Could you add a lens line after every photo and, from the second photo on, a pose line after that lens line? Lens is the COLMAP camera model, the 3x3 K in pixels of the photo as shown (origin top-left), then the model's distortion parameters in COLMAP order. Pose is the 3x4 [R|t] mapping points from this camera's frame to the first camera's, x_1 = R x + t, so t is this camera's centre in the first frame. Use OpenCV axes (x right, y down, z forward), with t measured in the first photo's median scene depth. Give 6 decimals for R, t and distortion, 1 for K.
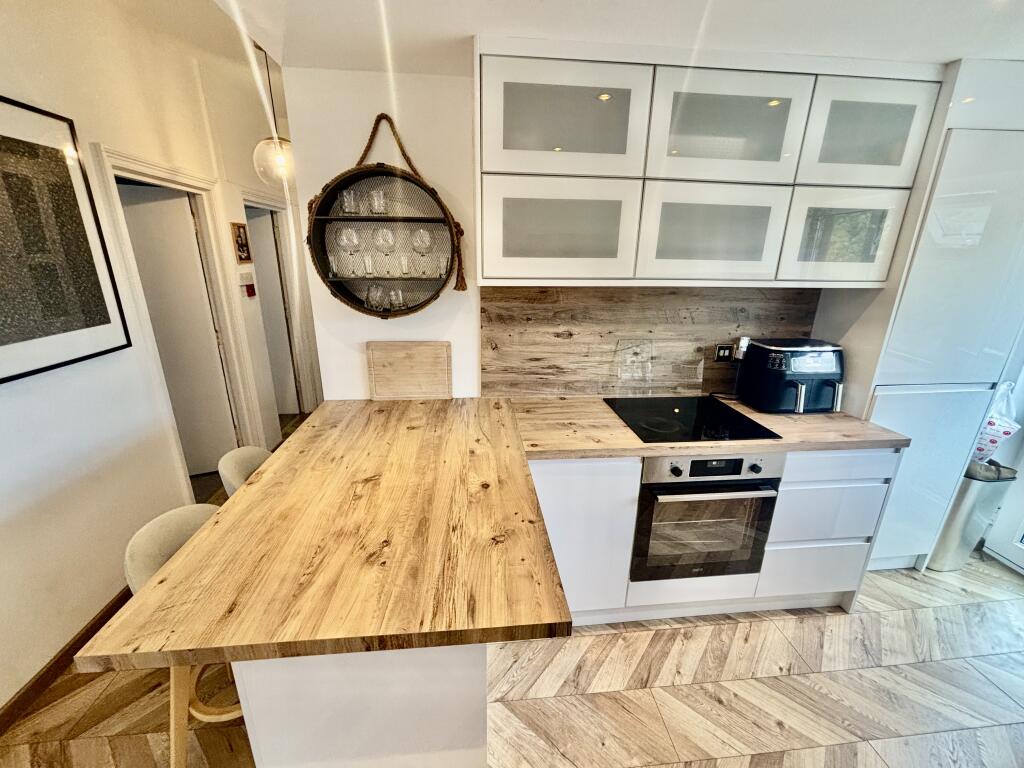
lens RADIAL K [[412.8, 0, 510.4], [0, 412.8, 382.4], [0, 0, 1]] dist [0.007761, -0.001495]
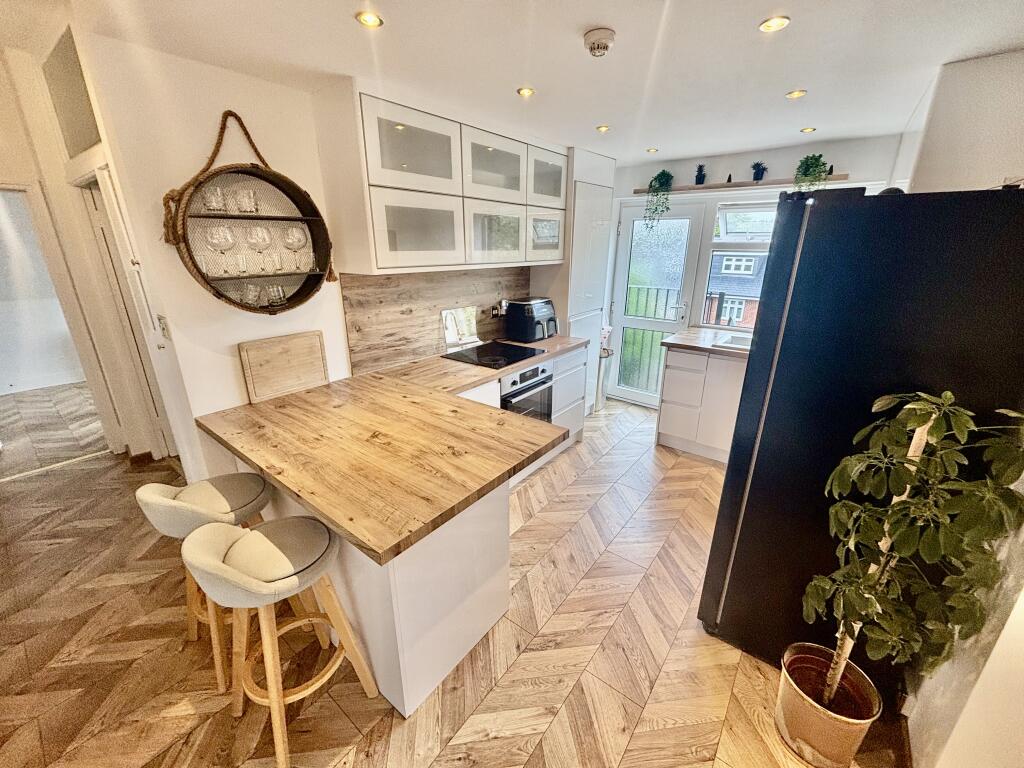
lens RADIAL K [[412.8, 0, 504.8], [0, 412.8, 383.5], [0, 0, 1]] dist [0.007761, -0.001495]
pose [[0.696943, -0.241729, 0.675157, -0.626529], [0.227693, 0.967351, 0.111305, 0.027076], [-0.680019, 0.076155, 0.729229, -0.124219]]
